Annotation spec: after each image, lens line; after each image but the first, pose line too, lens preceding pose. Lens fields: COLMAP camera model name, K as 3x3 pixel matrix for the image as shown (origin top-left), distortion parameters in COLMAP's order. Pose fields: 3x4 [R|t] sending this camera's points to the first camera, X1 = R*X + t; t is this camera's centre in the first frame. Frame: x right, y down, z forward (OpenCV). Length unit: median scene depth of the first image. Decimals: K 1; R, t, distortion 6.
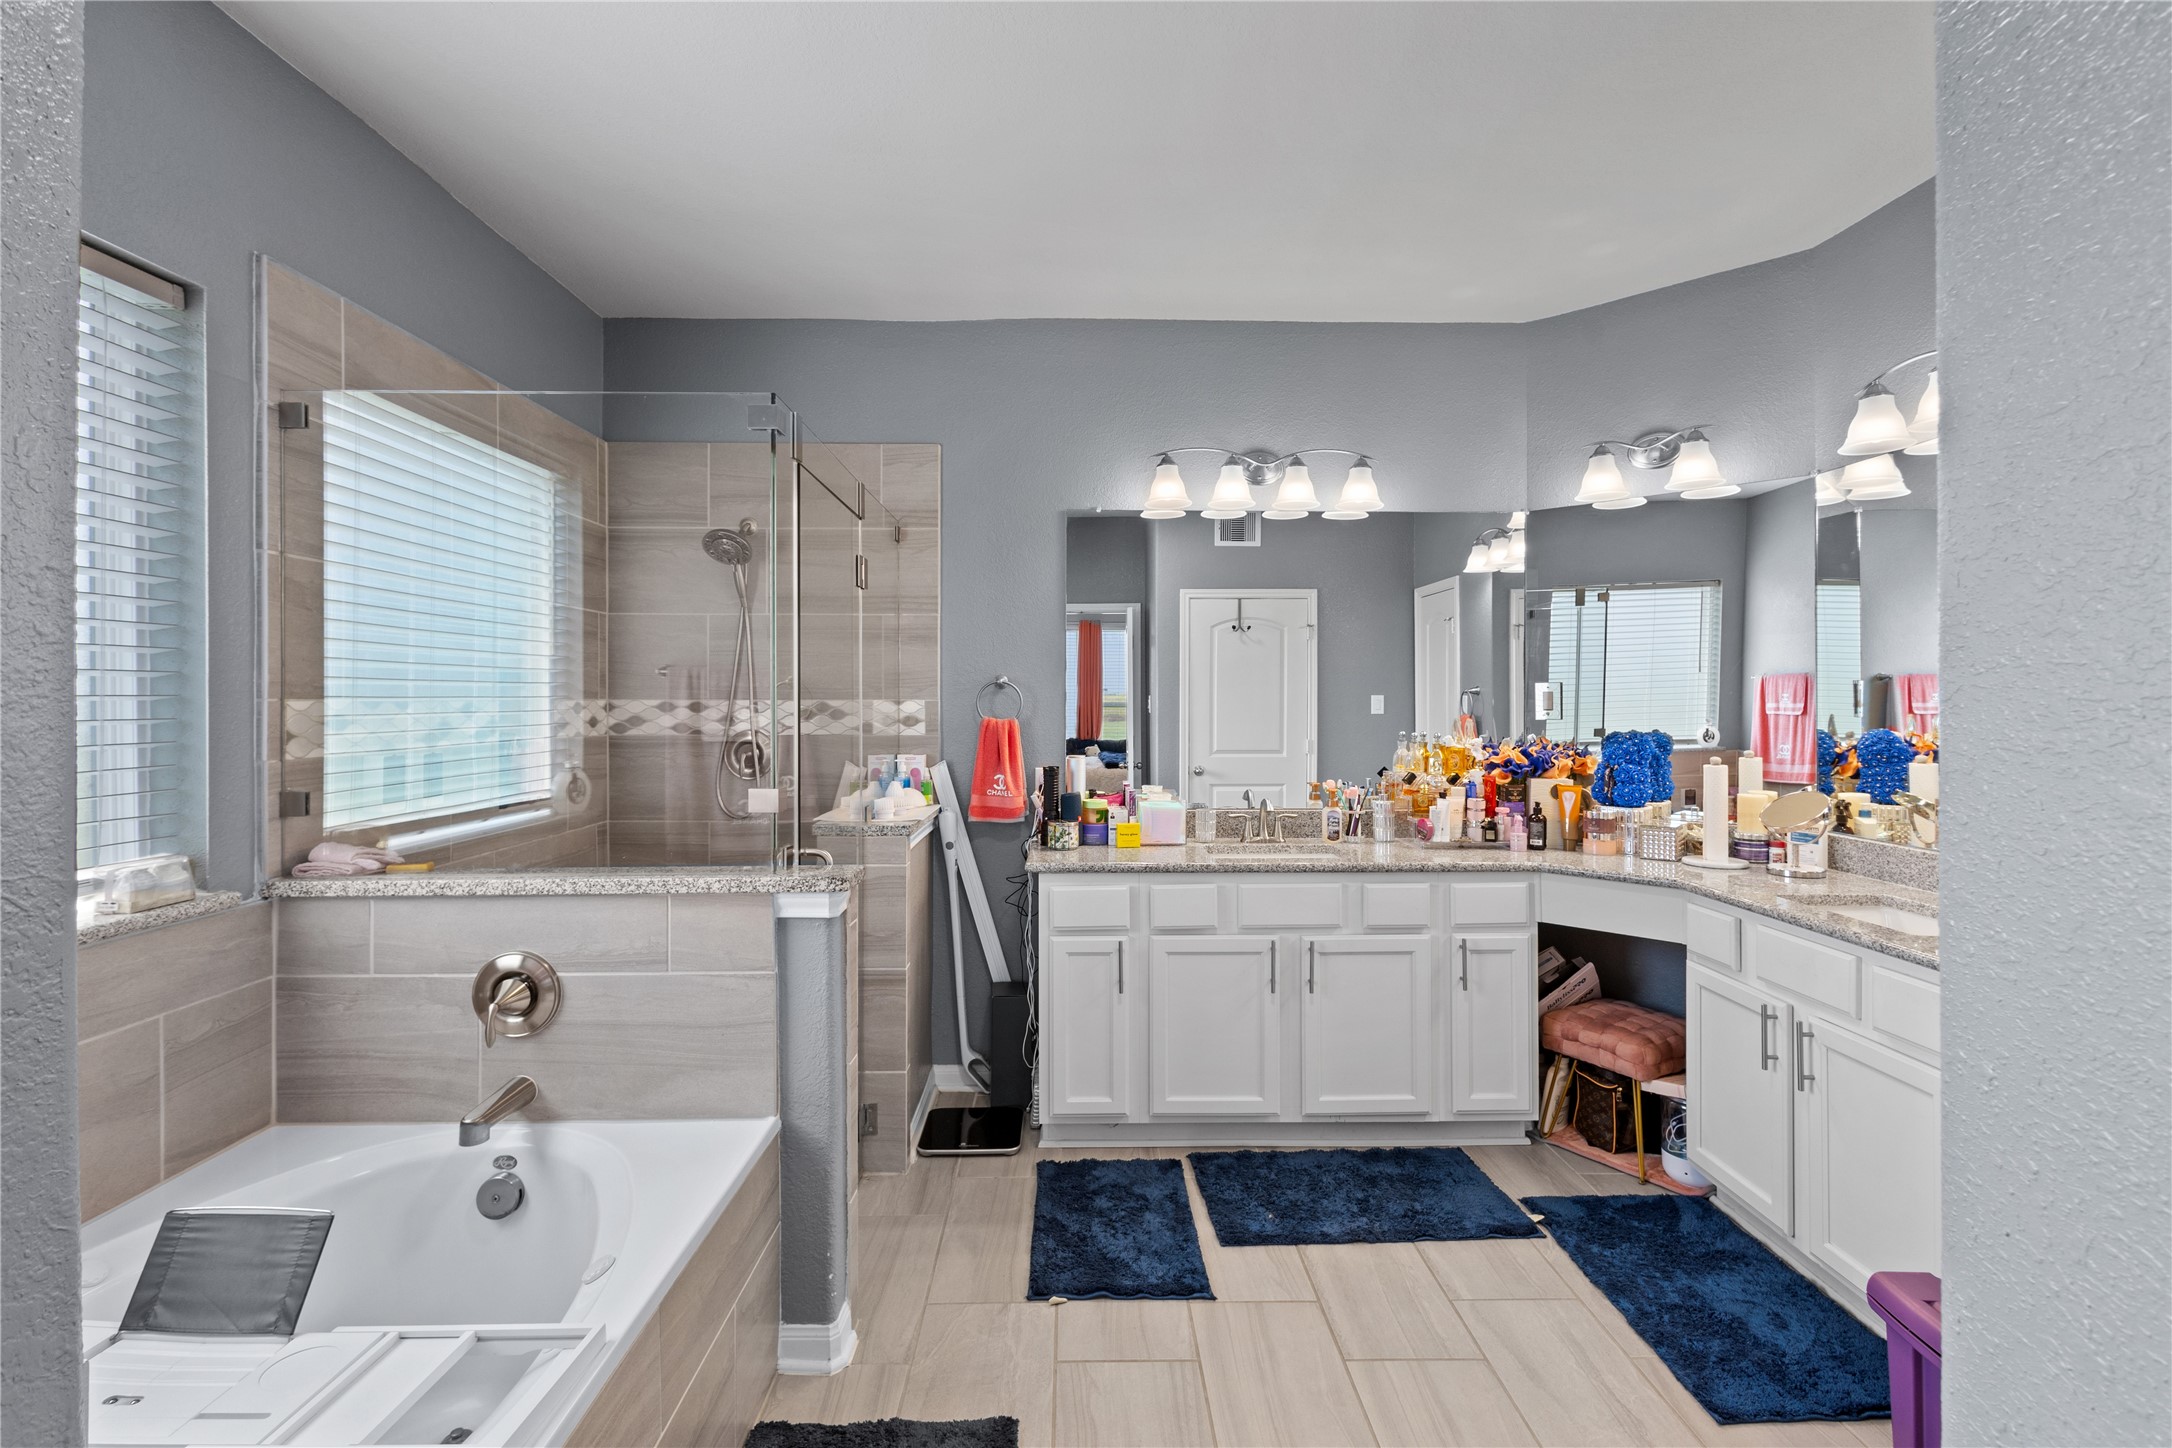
lens RADIAL K [[1010.1, 0, 1084.5], [0, 1010.1, 703.8], [0, 0, 1]] dist [-0.000079, 0.000245]
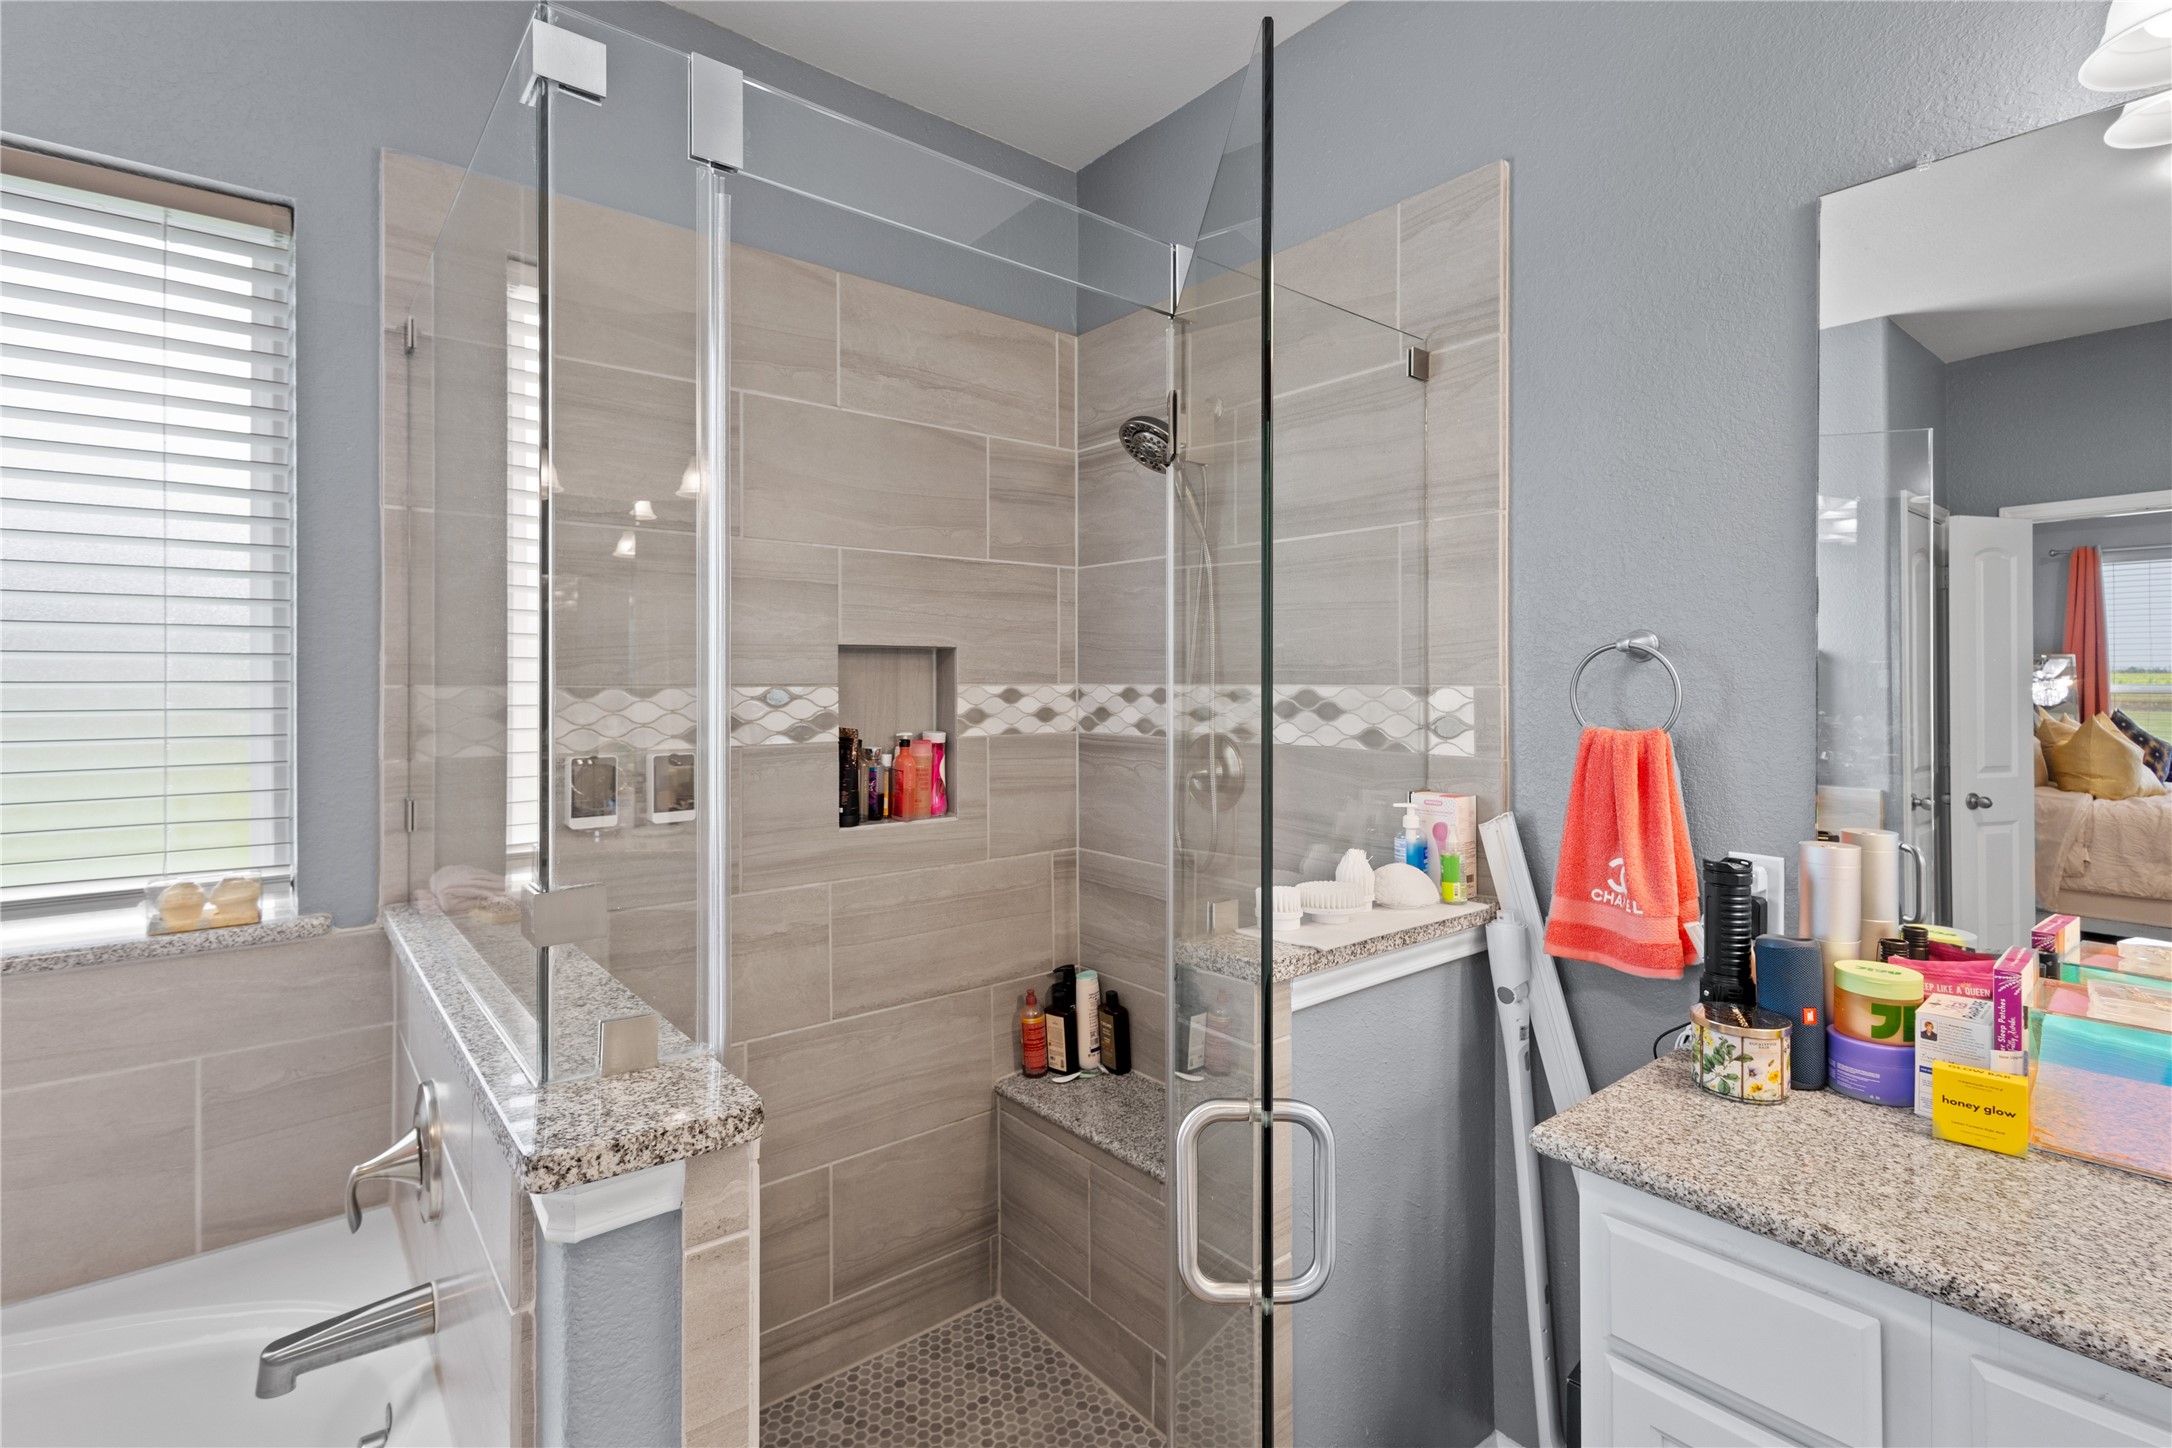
lens RADIAL K [[1008.5, 0, 1082.5], [0, 1008.5, 683.4], [0, 0, 1]] dist [0.002161, -0.000283]
pose [[0.622990, 0.000447, -0.782229, 0.128008], [-0.002818, 0.999995, -0.001672, -0.004289], [0.782225, 0.003246, 0.622988, 0.630905]]
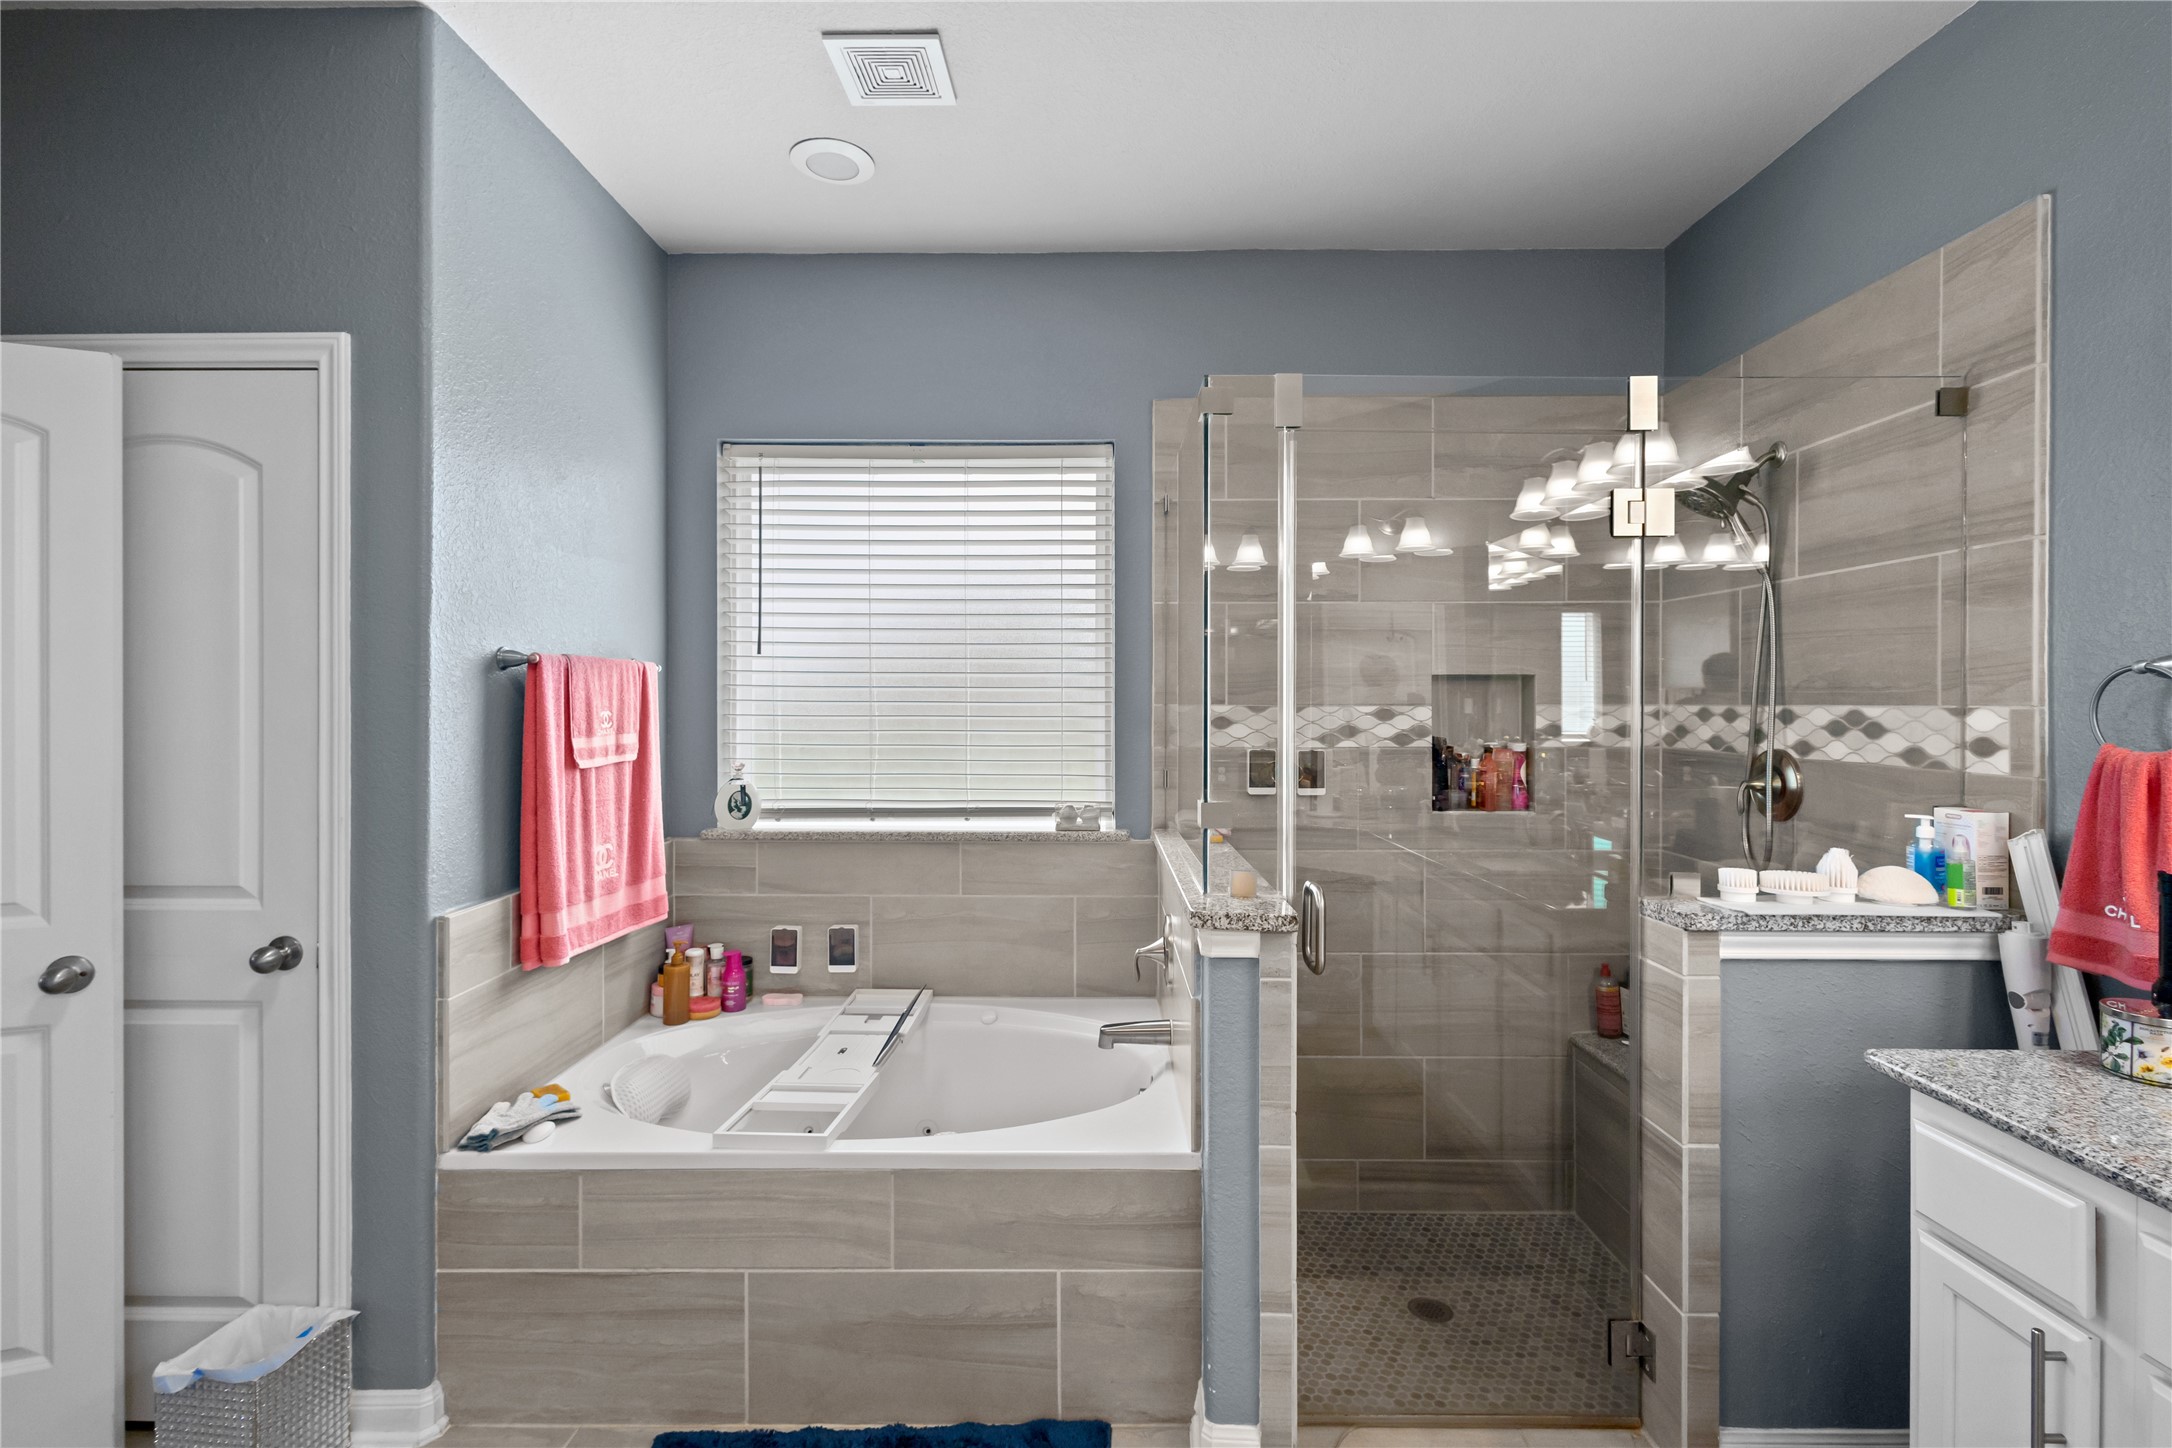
lens RADIAL K [[984.6, 0, 1086.2], [0, 984.6, 710.9], [0, 0, 1]] dist [0.000479, -0.000110]
pose [[-0.022160, 0.008321, -0.999720, 0.412160], [-0.004581, 0.999954, 0.008424, -0.004469], [0.999744, 0.004766, -0.022121, 0.631705]]
